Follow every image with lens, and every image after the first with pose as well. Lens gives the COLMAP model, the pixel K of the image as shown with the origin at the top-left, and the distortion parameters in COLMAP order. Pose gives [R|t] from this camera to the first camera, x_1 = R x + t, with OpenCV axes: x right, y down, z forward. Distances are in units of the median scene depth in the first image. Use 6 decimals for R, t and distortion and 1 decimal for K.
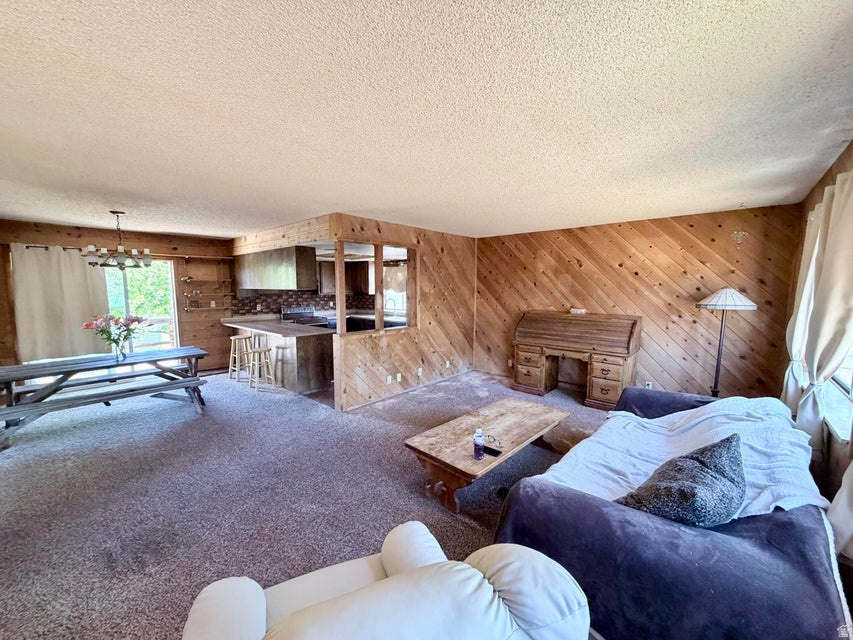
lens RADIAL K [[342.7, 0, 426.5], [0, 342.7, 320.0], [0, 0, 1]] dist [-0.000790, -0.000089]
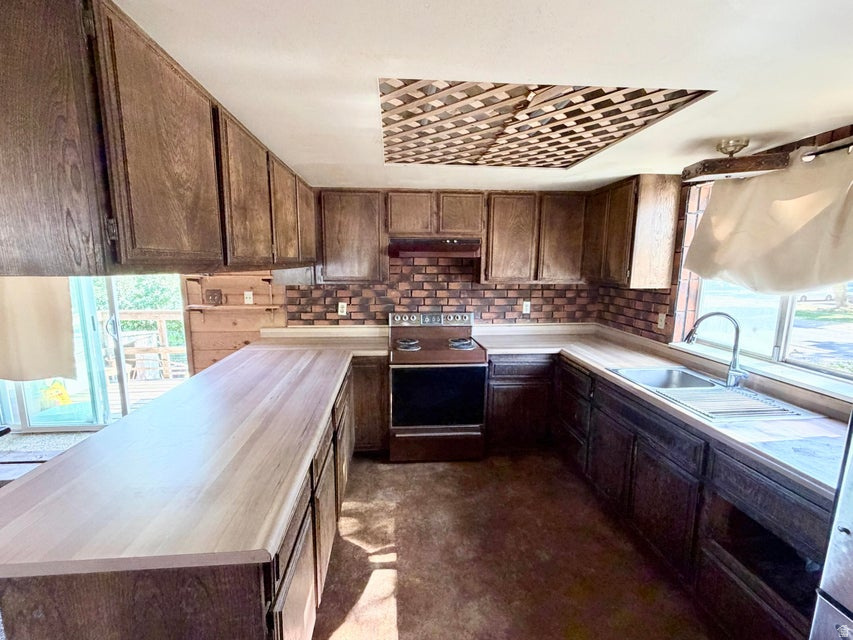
lens RADIAL K [[378.3, 0, 426.5], [0, 378.3, 320.0], [0, 0, 1]] dist [-0.000097, -0.000129]
pose [[0.730912, 0.107089, -0.674017, -0.102892], [-0.072370, 0.994206, 0.079483, -0.089676], [0.678624, -0.009316, 0.734427, 0.929291]]
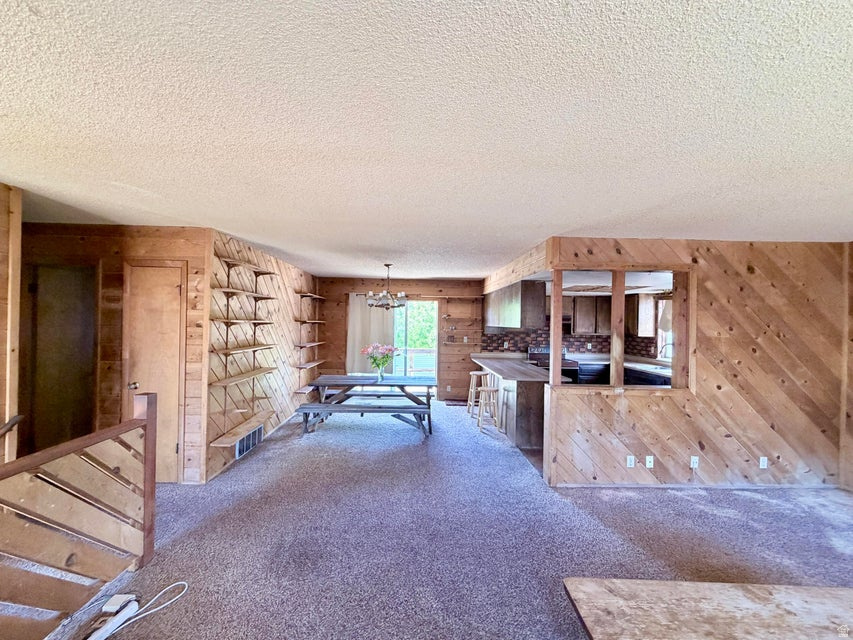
lens RADIAL K [[348.8, 0, 426.5], [0, 348.8, 320.0], [0, 0, 1]] dist [0.002003, -0.000025]
pose [[0.684720, 0.006747, -0.728775, 0.114656], [-0.086855, 0.993586, -0.072406, -0.020454], [0.723612, 0.112875, 0.680914, 0.179641]]
